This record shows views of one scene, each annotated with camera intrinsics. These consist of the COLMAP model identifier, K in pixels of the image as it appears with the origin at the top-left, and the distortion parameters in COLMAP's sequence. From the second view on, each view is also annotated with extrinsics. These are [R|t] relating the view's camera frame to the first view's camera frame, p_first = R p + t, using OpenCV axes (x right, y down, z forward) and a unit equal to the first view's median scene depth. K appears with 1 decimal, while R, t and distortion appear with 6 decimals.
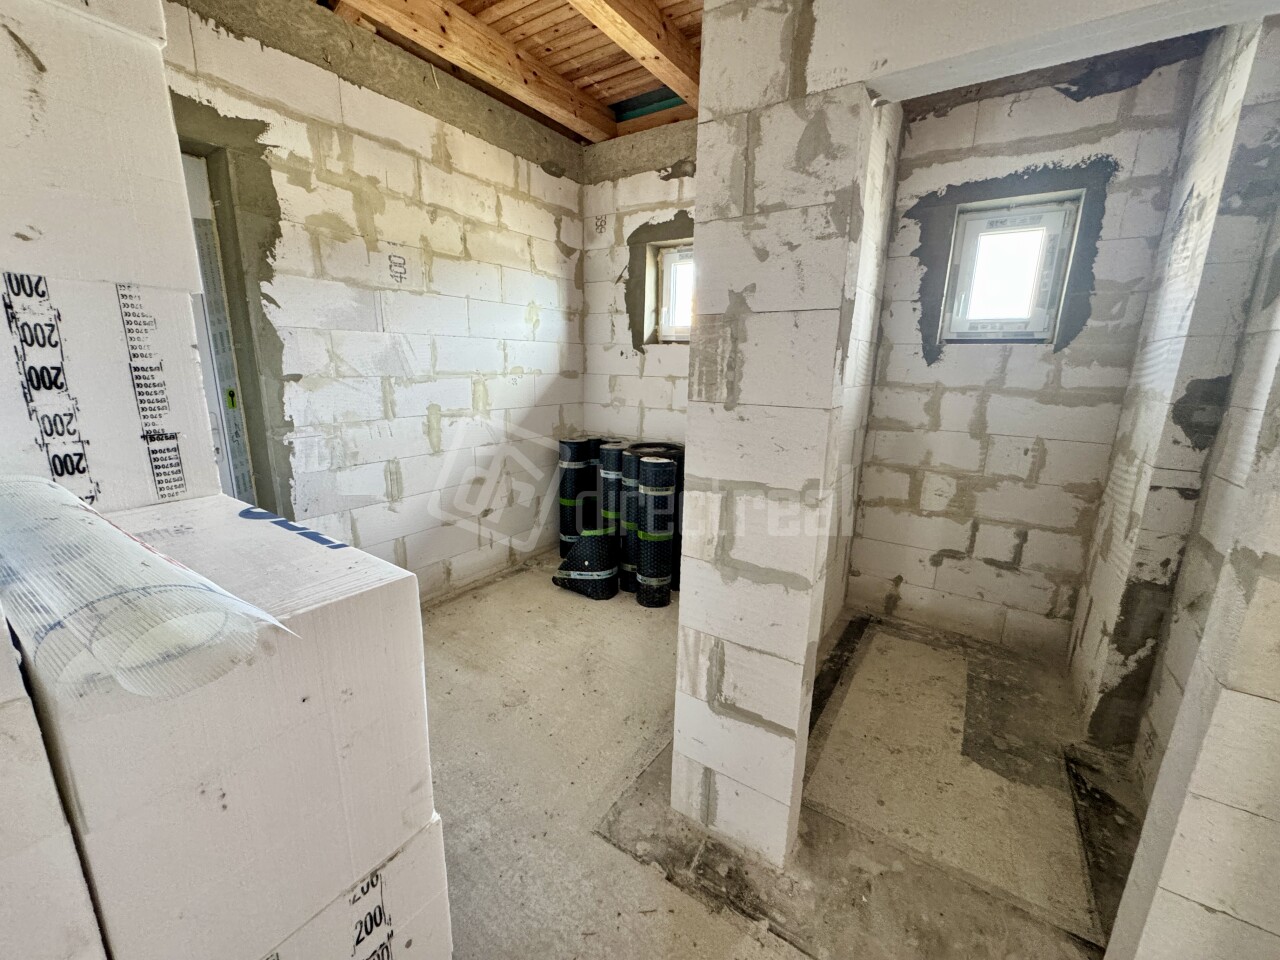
lens RADIAL K [[506.6, 0, 630.8], [0, 506.6, 478.6], [0, 0, 1]] dist [-0.002868, -0.000238]
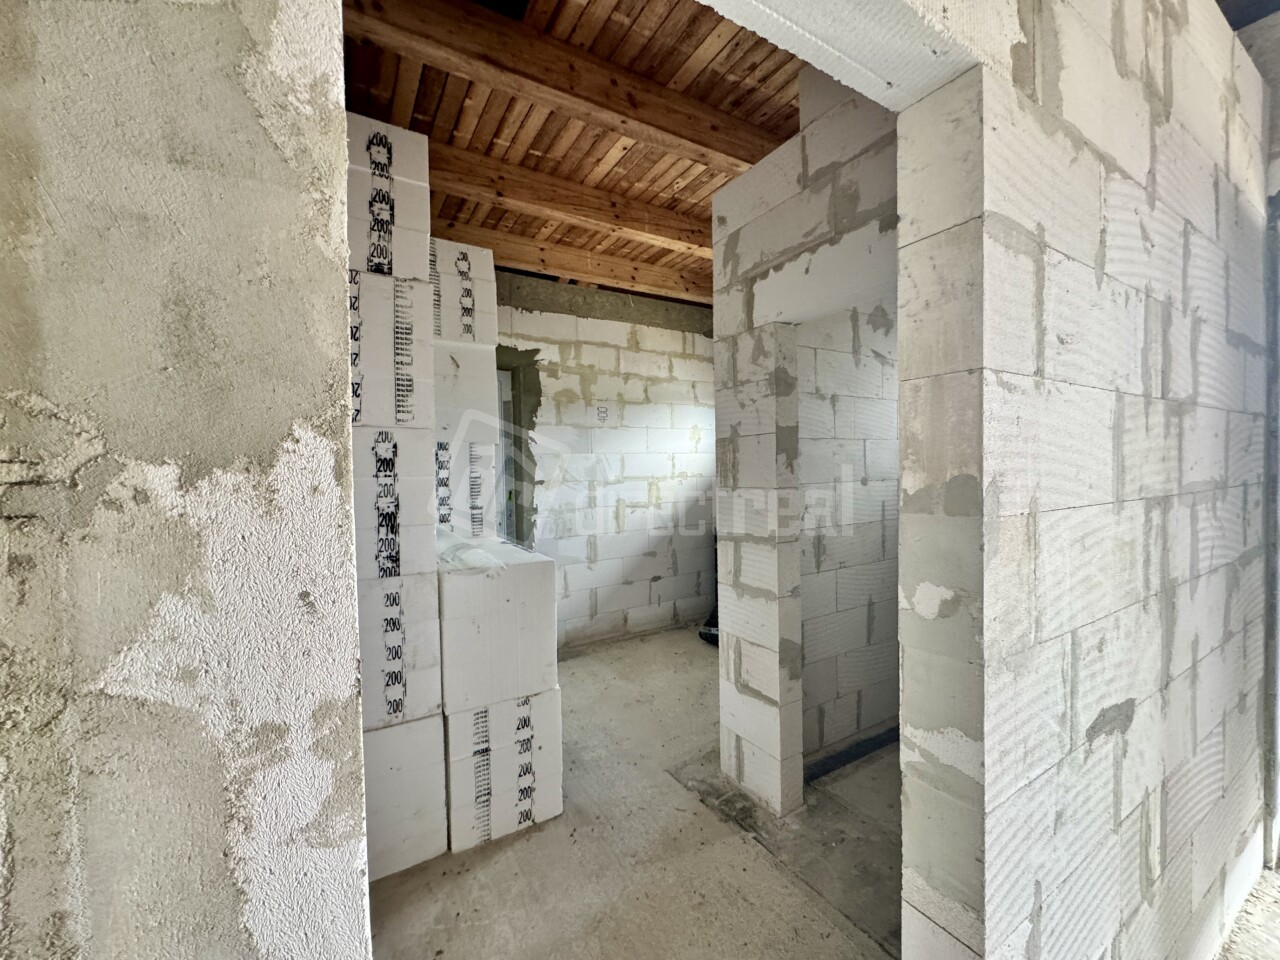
lens RADIAL K [[506.6, 0, 635.0], [0, 506.6, 477.3], [0, 0, 1]] dist [-0.002868, -0.000238]
pose [[0.902621, -0.031418, -0.429288, 0.357661], [-0.058452, 0.979147, -0.194562, 0.097368], [0.426448, 0.200709, 0.881963, -0.376221]]
